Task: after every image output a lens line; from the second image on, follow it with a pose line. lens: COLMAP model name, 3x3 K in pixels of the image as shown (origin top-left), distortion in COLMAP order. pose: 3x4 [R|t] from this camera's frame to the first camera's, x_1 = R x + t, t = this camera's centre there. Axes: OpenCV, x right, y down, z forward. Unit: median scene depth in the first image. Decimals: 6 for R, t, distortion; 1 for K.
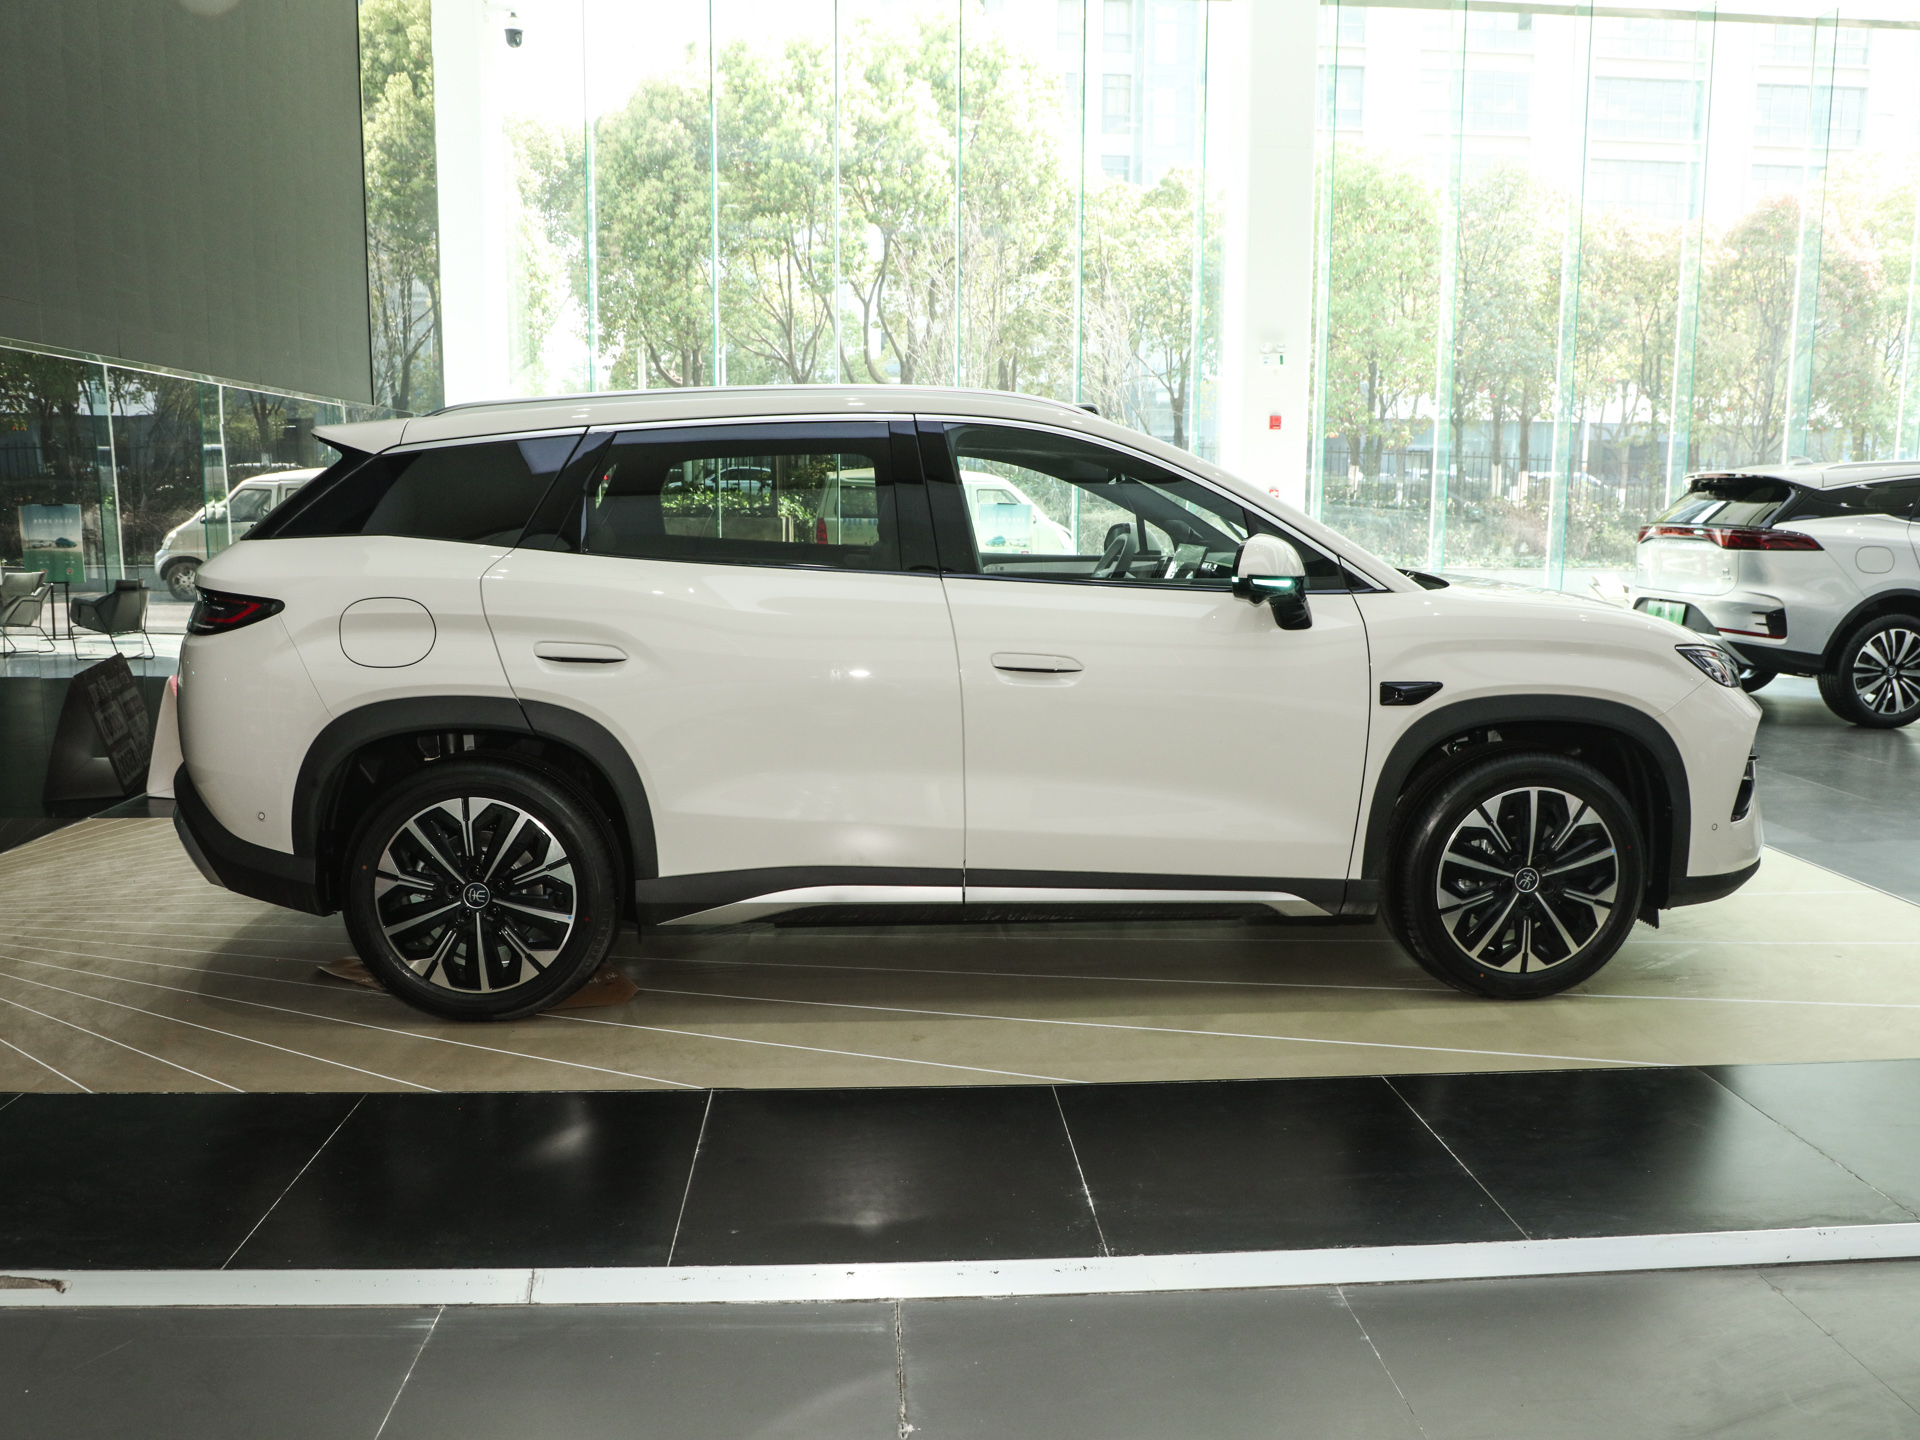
lens RADIAL K [[1523.2, 0, 886.3], [0, 1523.2, 730.4], [0, 0, 1]] dist [-0.057442, 0.015701]
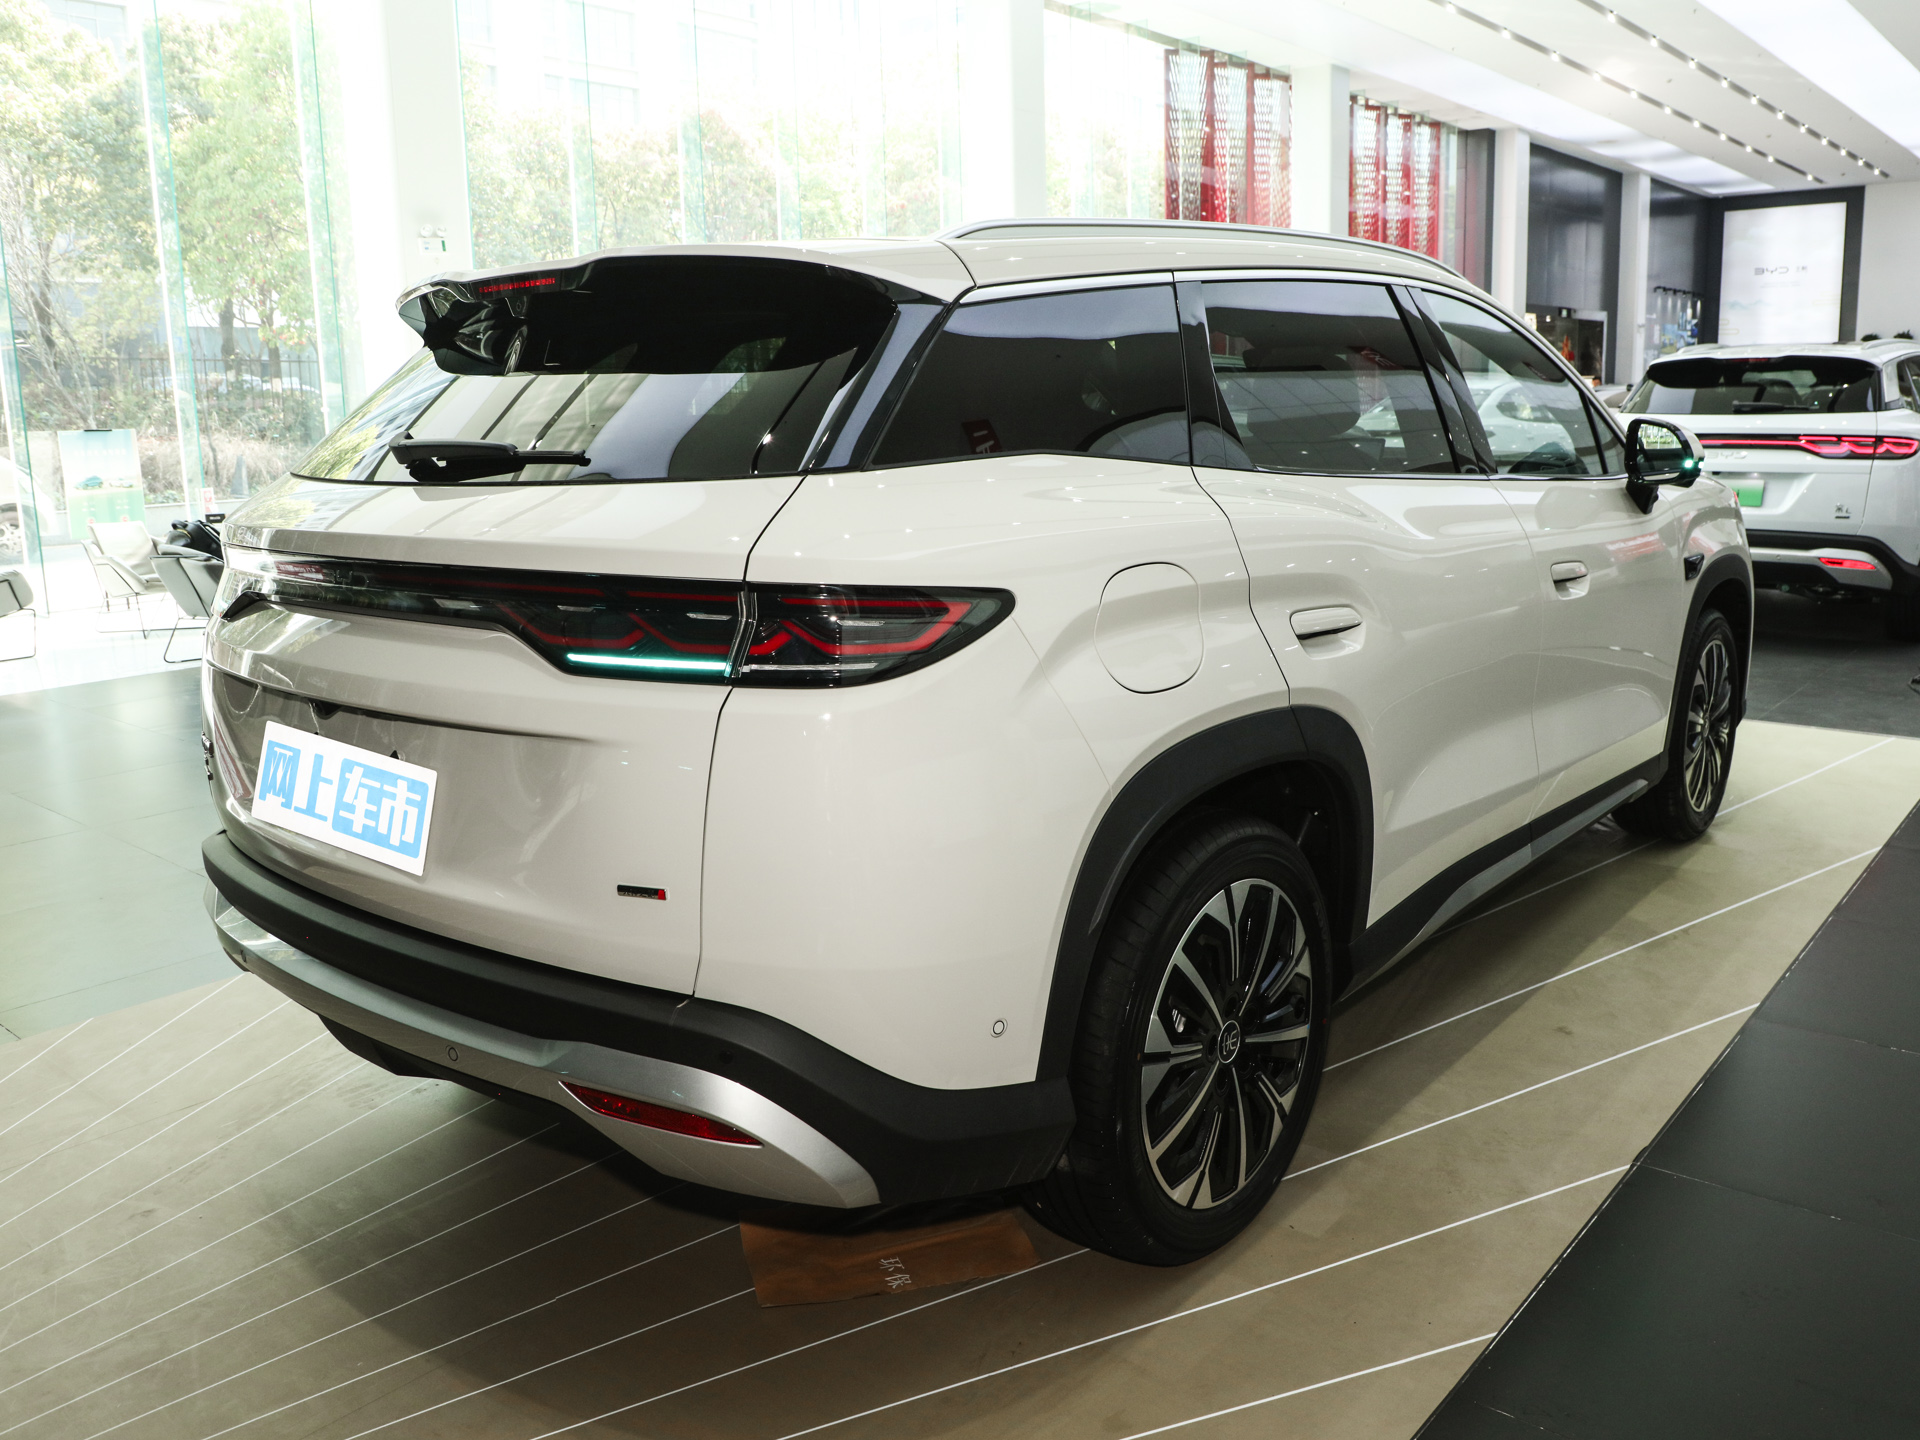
lens RADIAL K [[1613.7, 0, 961.1], [0, 1613.7, 700.5], [0, 0, 1]] dist [-0.062696, 0.002864]
pose [[0.642889, -0.158271, 0.749429, -0.800771], [0.141112, 0.986145, 0.087211, -0.097167], [-0.752849, 0.049686, 0.656315, 0.651978]]
